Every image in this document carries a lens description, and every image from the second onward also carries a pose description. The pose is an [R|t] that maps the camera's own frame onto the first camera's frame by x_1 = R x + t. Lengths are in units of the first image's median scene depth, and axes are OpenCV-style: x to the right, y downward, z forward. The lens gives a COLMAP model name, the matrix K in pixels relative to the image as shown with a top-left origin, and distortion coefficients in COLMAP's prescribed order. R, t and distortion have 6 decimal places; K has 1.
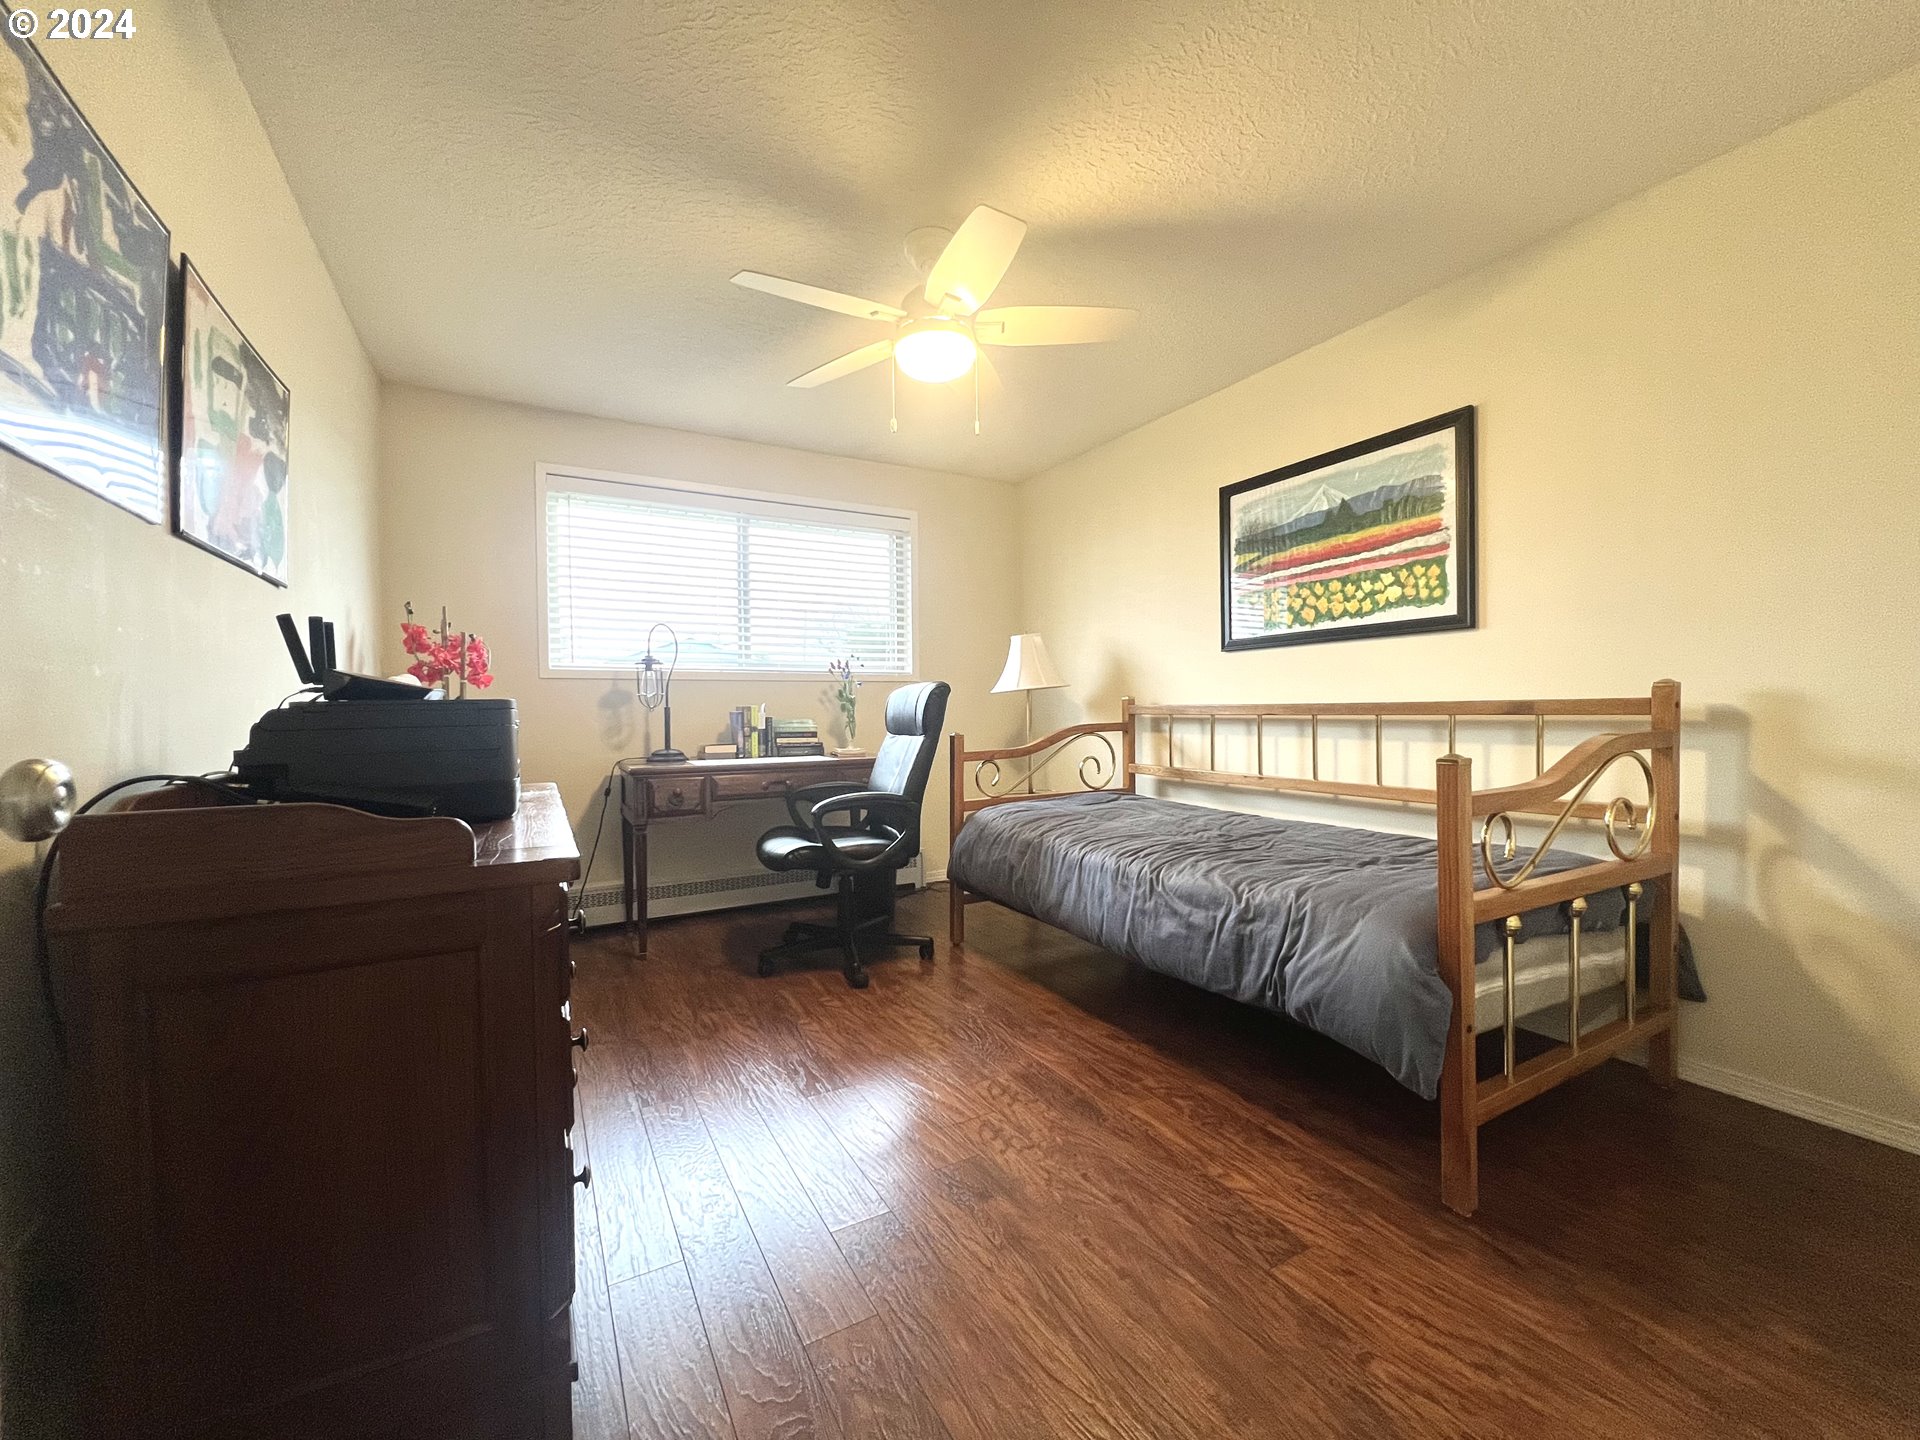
lens RADIAL K [[767.4, 0, 959.8], [0, 767.4, 714.4], [0, 0, 1]] dist [-0.000422, -0.000010]
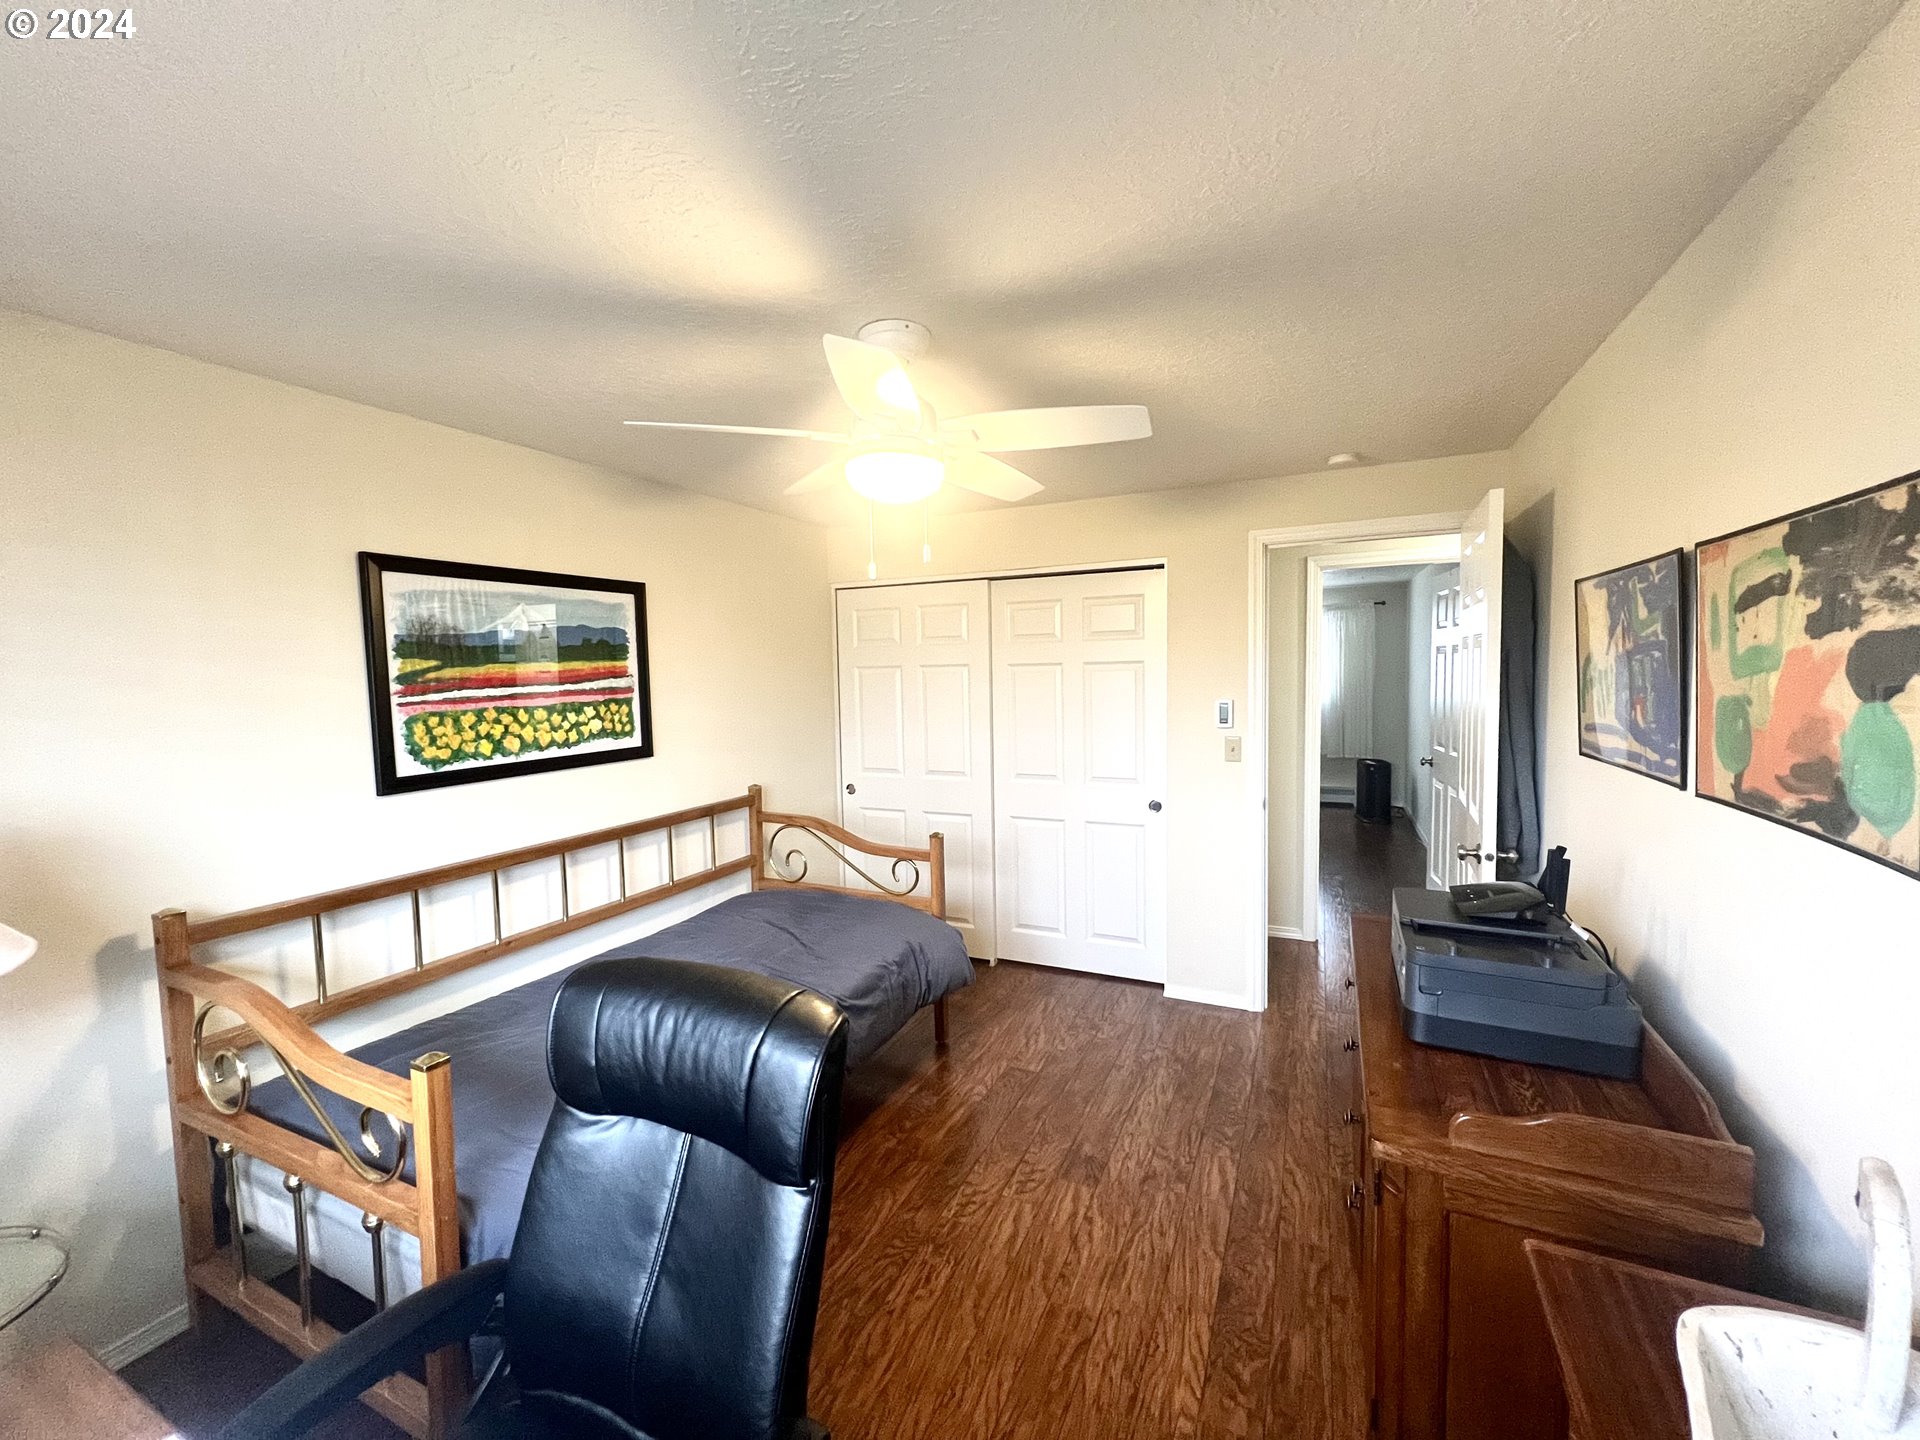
lens RADIAL K [[767.4, 0, 960.8], [0, 767.4, 716.0], [0, 0, 1]] dist [-0.000422, -0.000010]
pose [[-0.575622, -0.026736, 0.817278, -0.594394], [0.033378, 0.997864, 0.056152, -0.204866], [-0.817034, 0.059602, -0.573501, 1.139500]]
